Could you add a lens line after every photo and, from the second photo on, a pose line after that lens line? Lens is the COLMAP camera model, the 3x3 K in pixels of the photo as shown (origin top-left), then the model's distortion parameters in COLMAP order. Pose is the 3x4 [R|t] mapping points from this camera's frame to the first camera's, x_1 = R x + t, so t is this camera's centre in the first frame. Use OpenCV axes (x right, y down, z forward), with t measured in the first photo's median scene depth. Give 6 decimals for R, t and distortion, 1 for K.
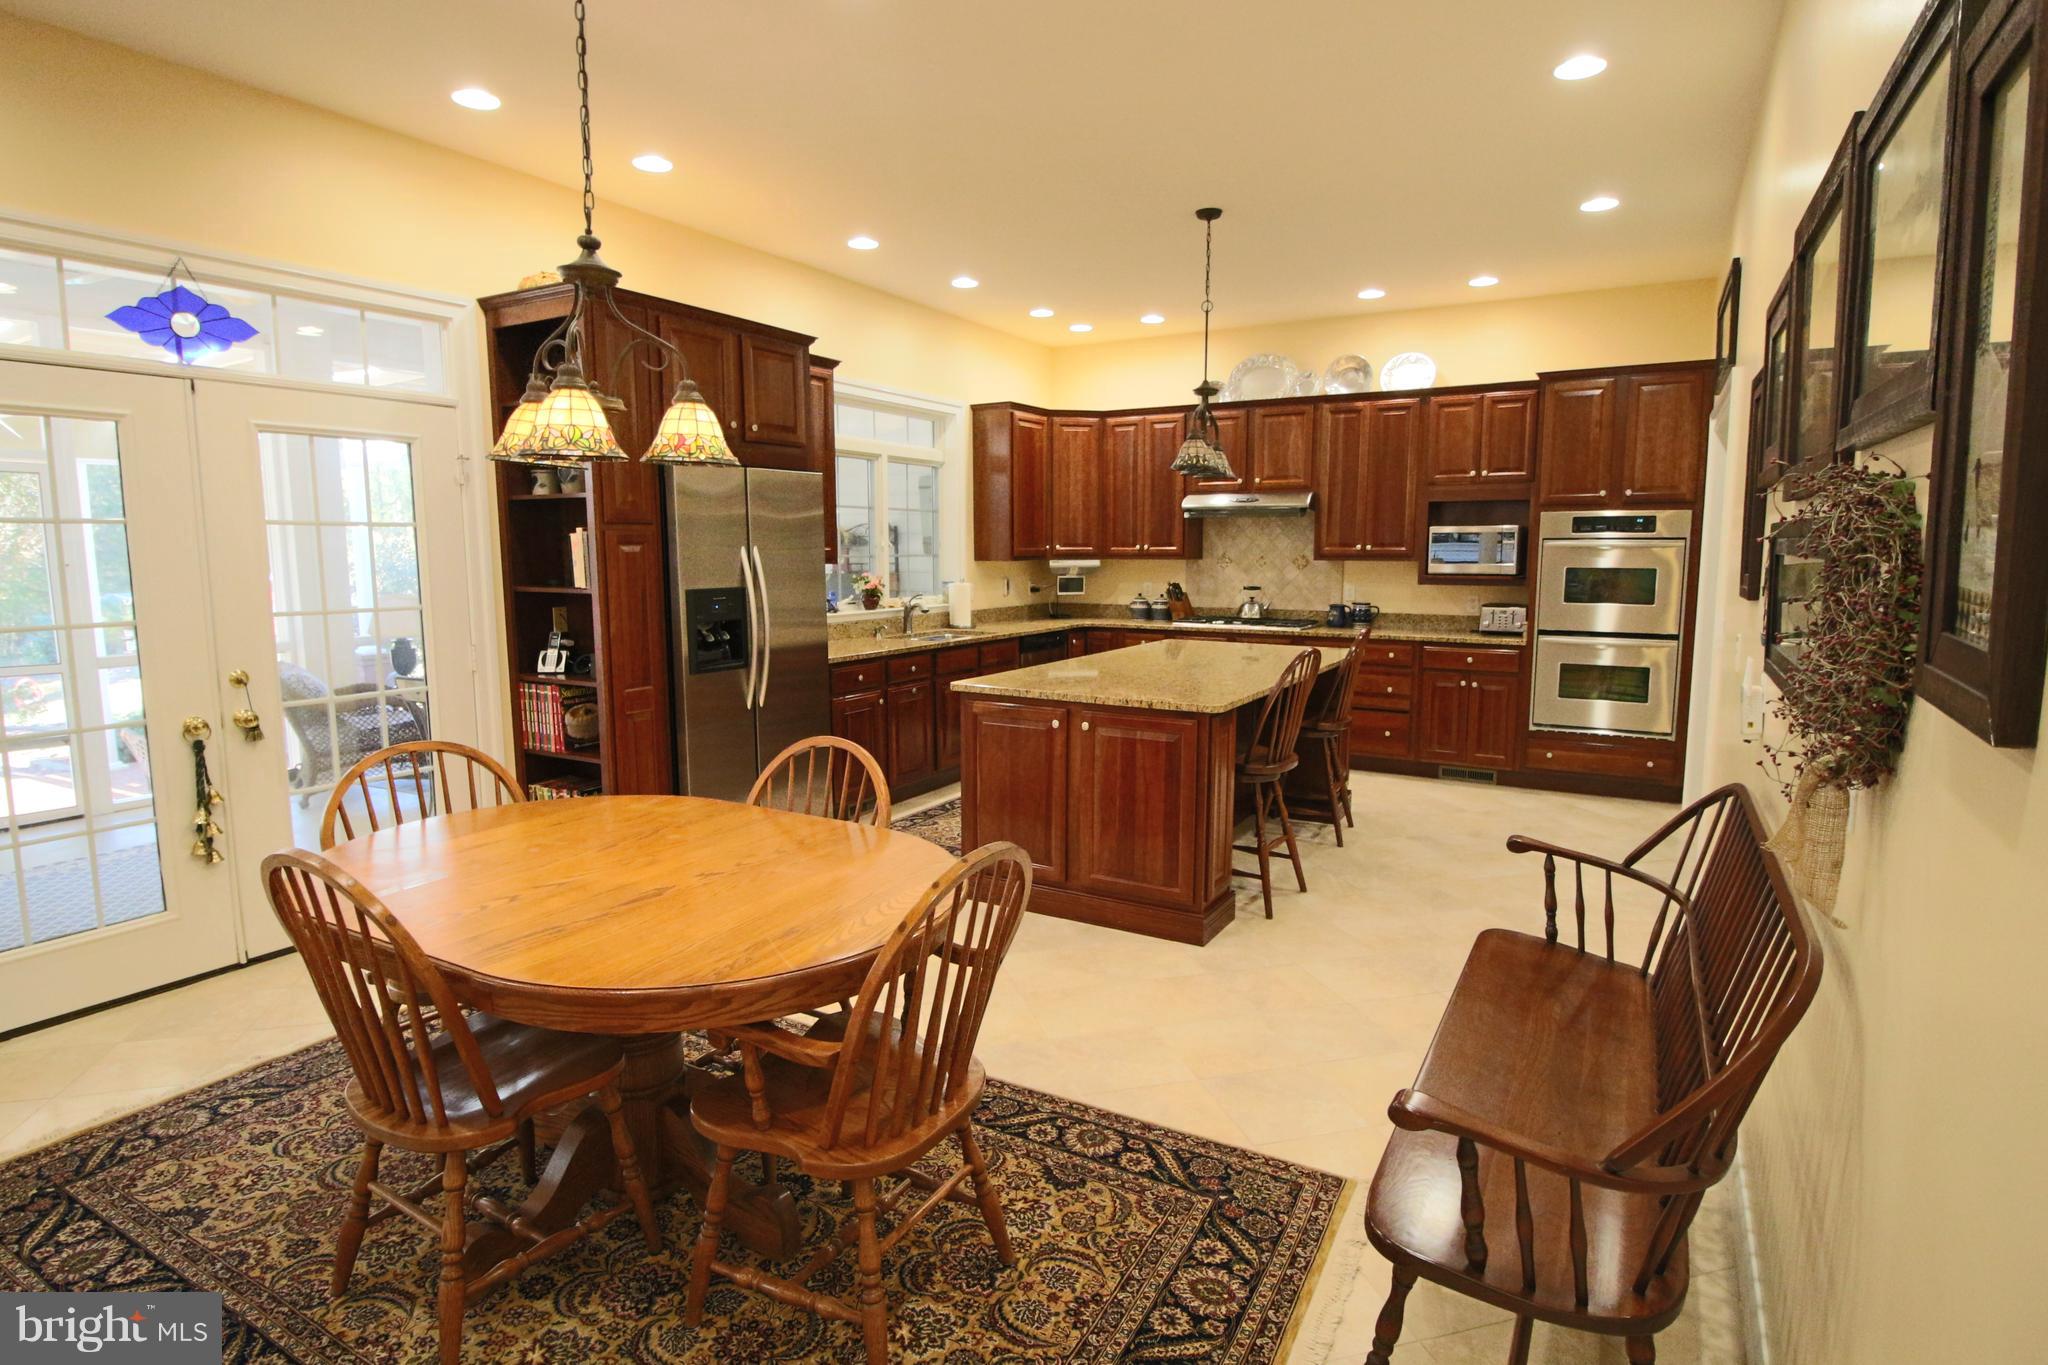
lens RADIAL K [[1071.9, 0, 1033.3], [0, 1071.9, 688.7], [0, 0, 1]] dist [-0.001269, -0.004089]
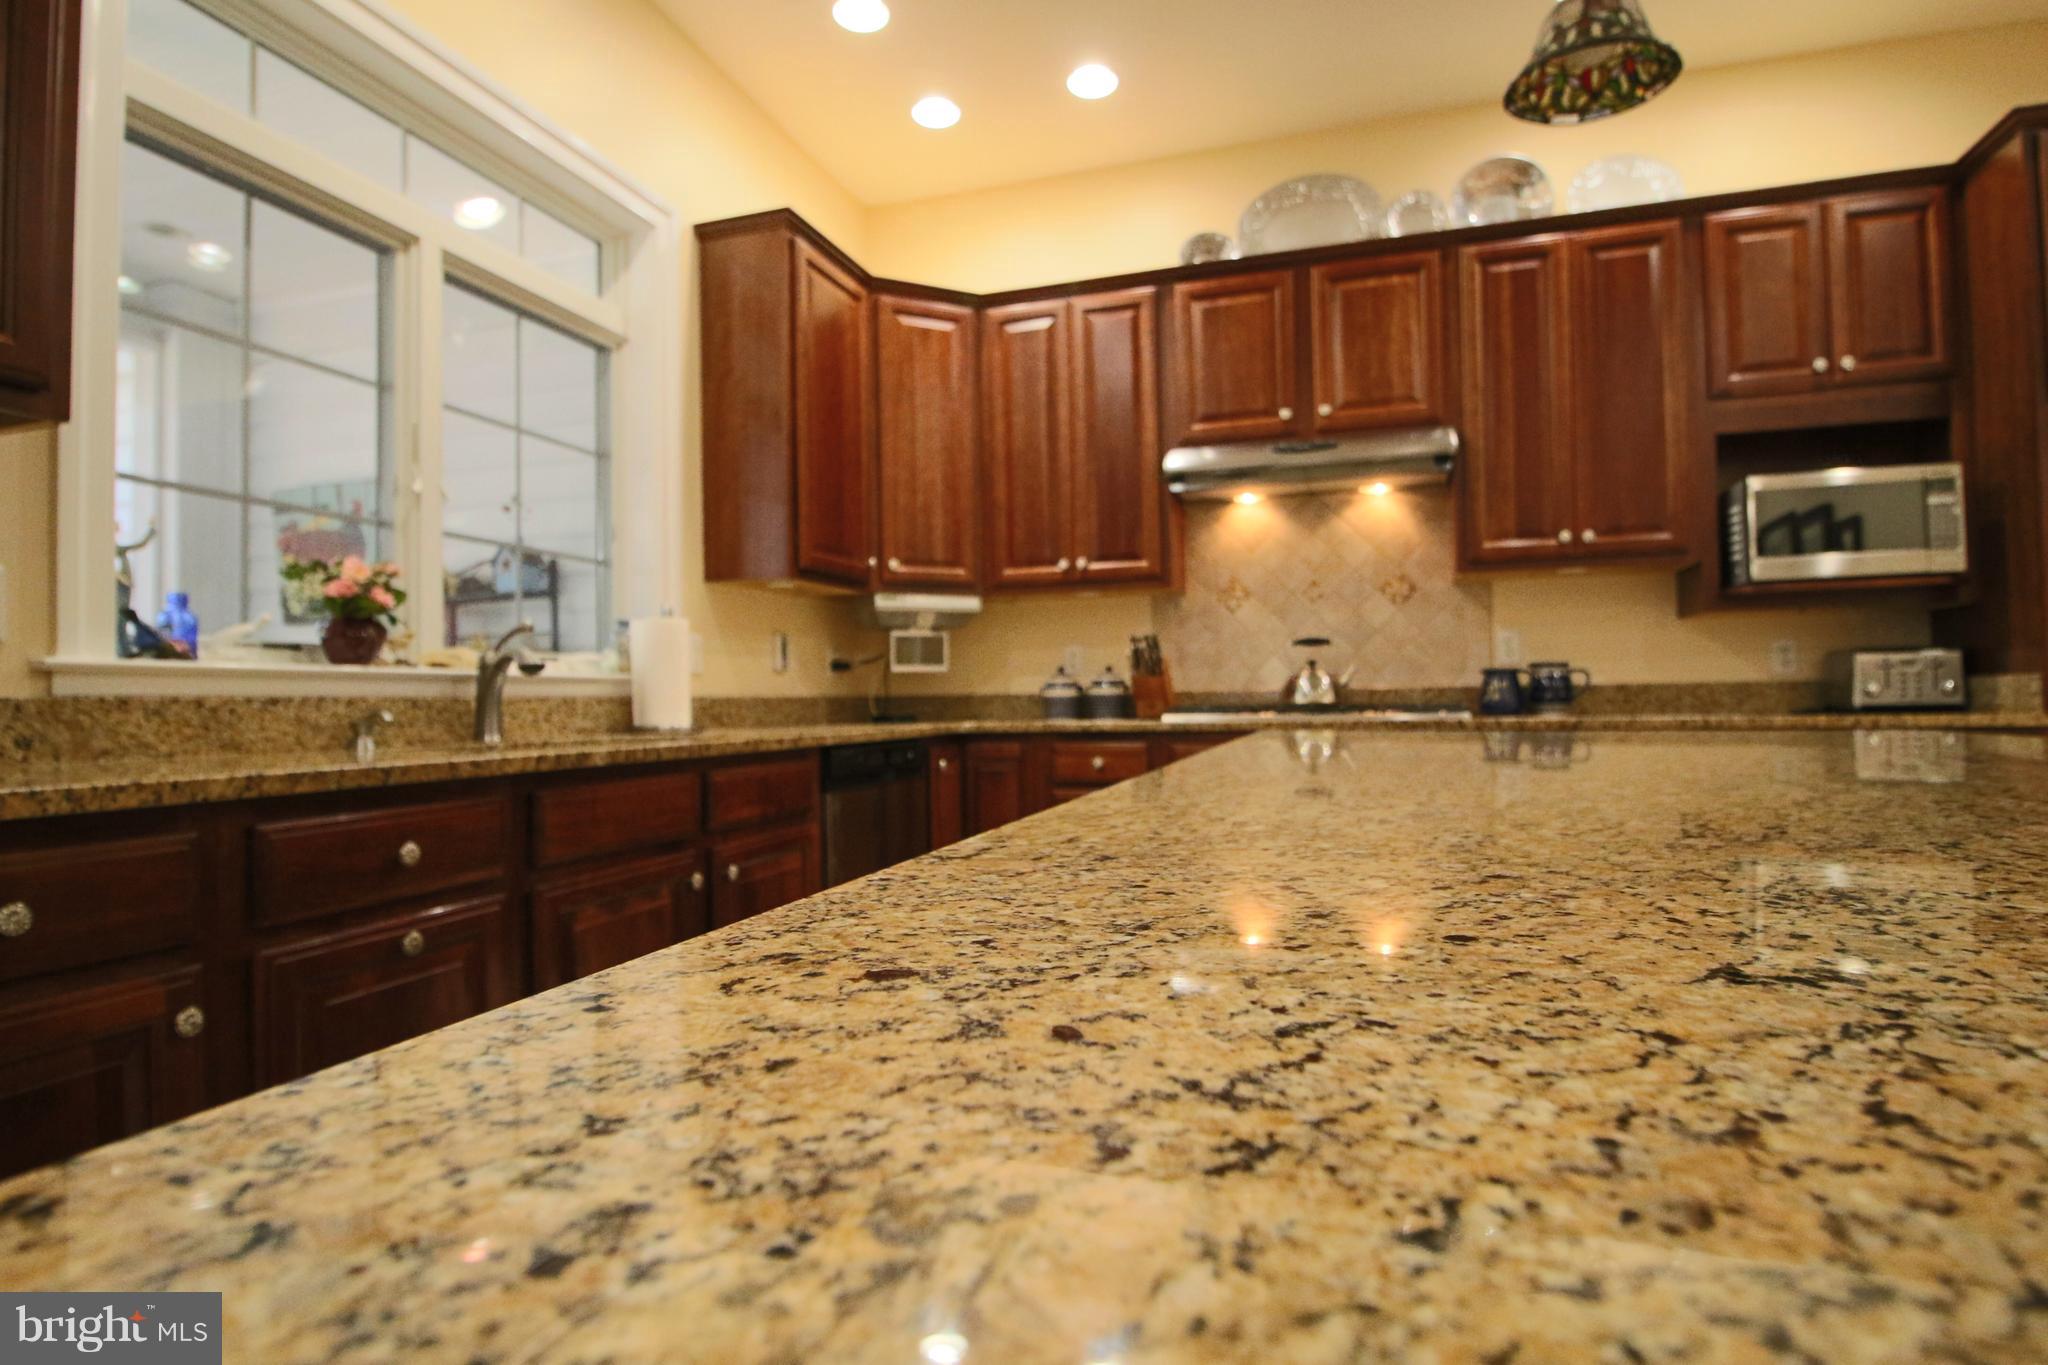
lens RADIAL K [[1071.9, 0, 1023.9], [0, 1071.9, 676.3], [0, 0, 1]] dist [-0.001269, -0.004089]
pose [[0.978388, -0.011012, 0.206486, -0.021208], [0.043562, 0.987147, -0.153764, -0.012532], [-0.202139, 0.159435, 0.966292, 0.637151]]
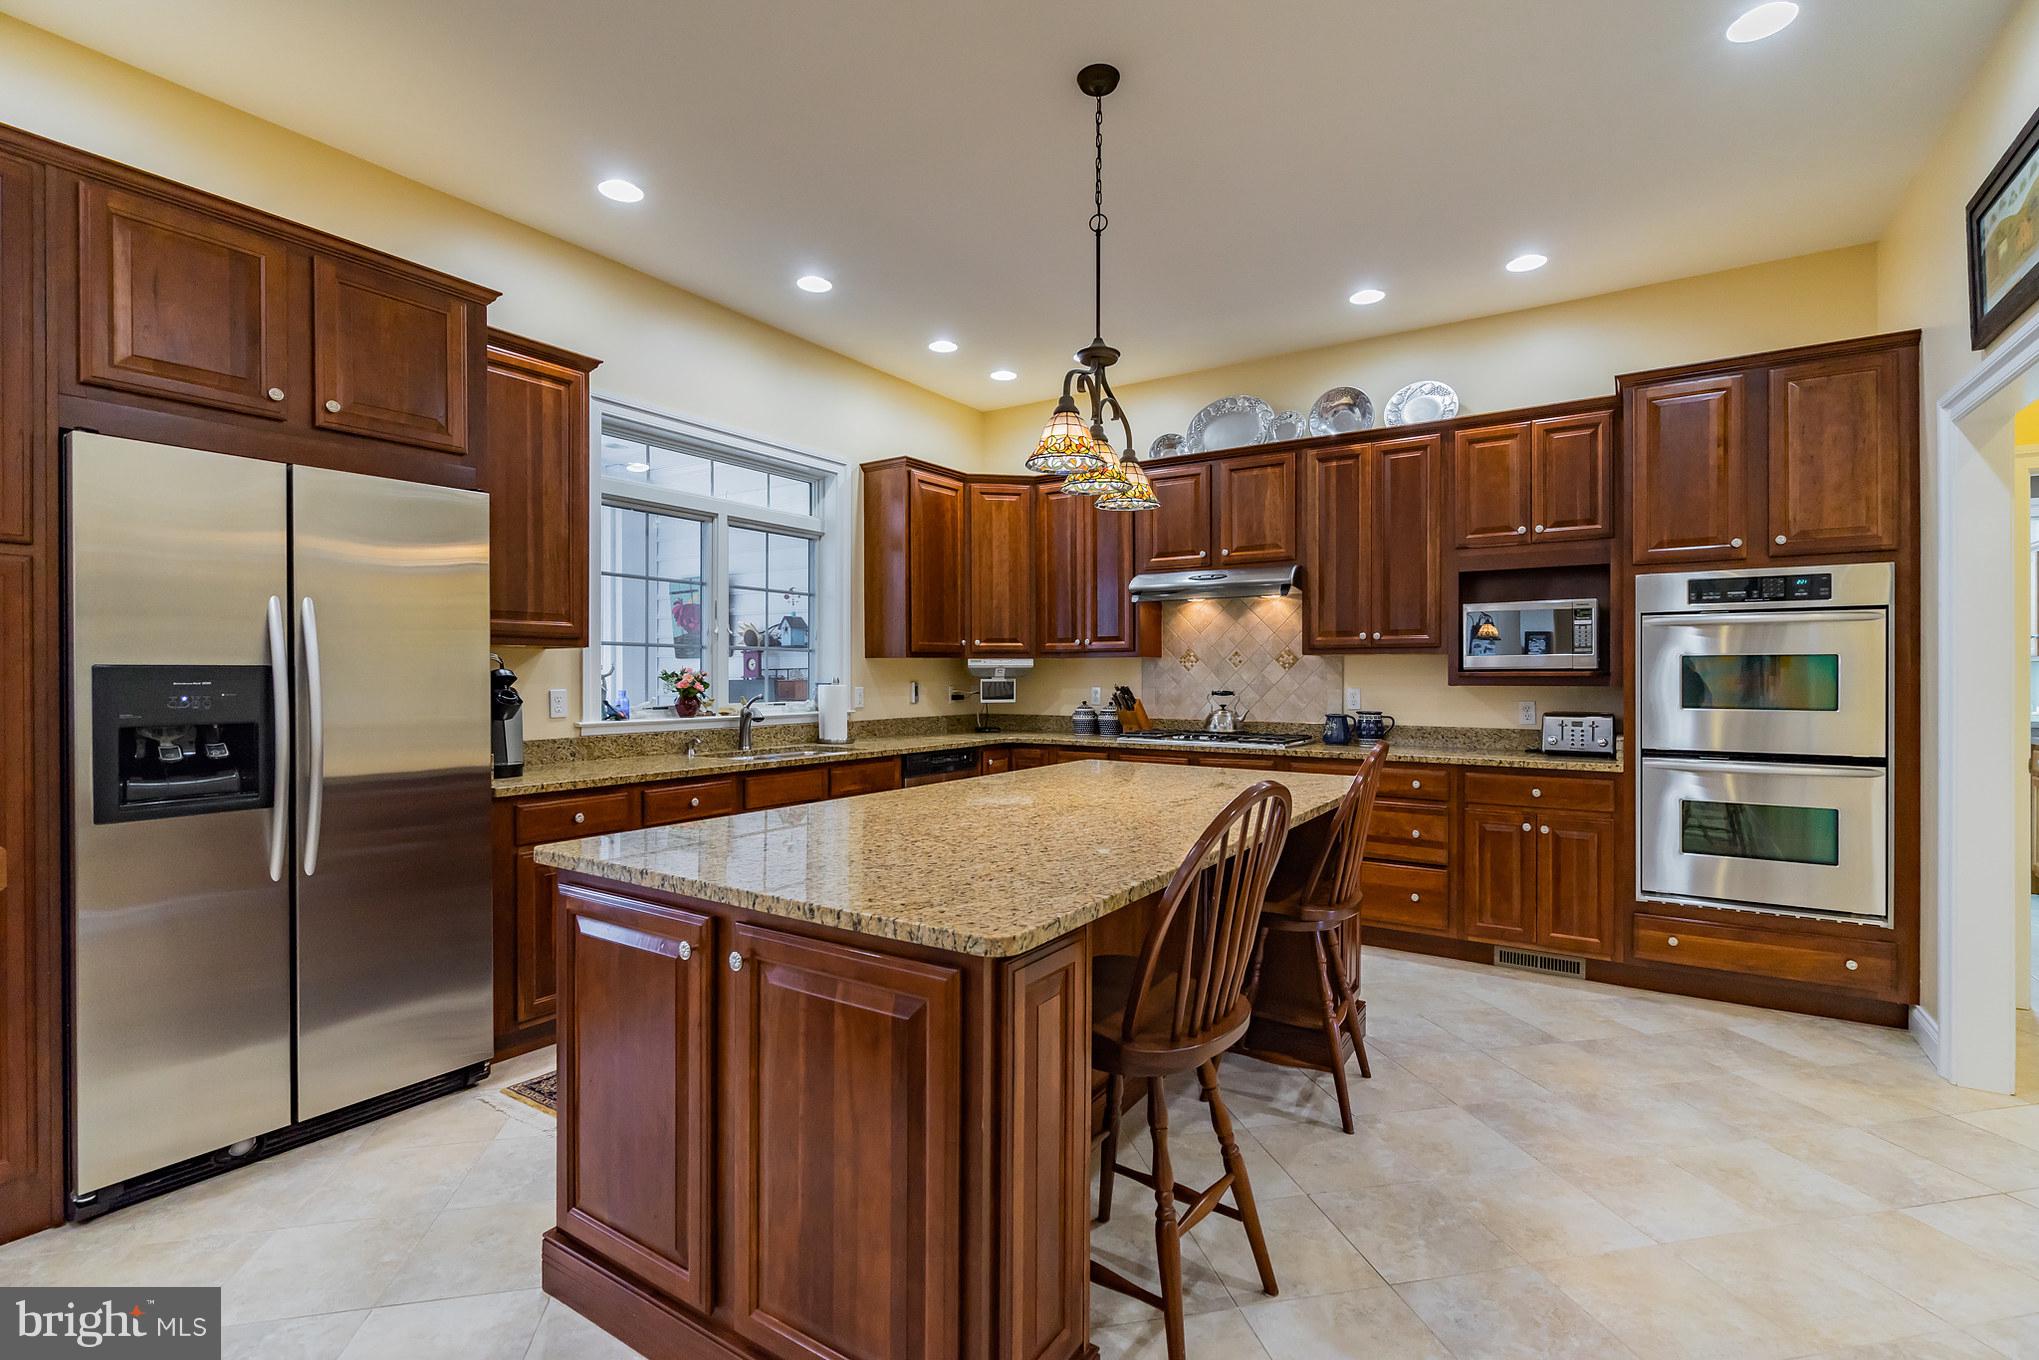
lens RADIAL K [[935.7, 0, 1016.3], [0, 935.7, 678.5], [0, 0, 1]] dist [-0.001253, 0.000442]
pose [[0.997940, 0.000708, -0.064144, 0.112041], [-0.008974, 0.991648, -0.128664, -0.018999], [0.063517, 0.128975, 0.989612, 0.368339]]
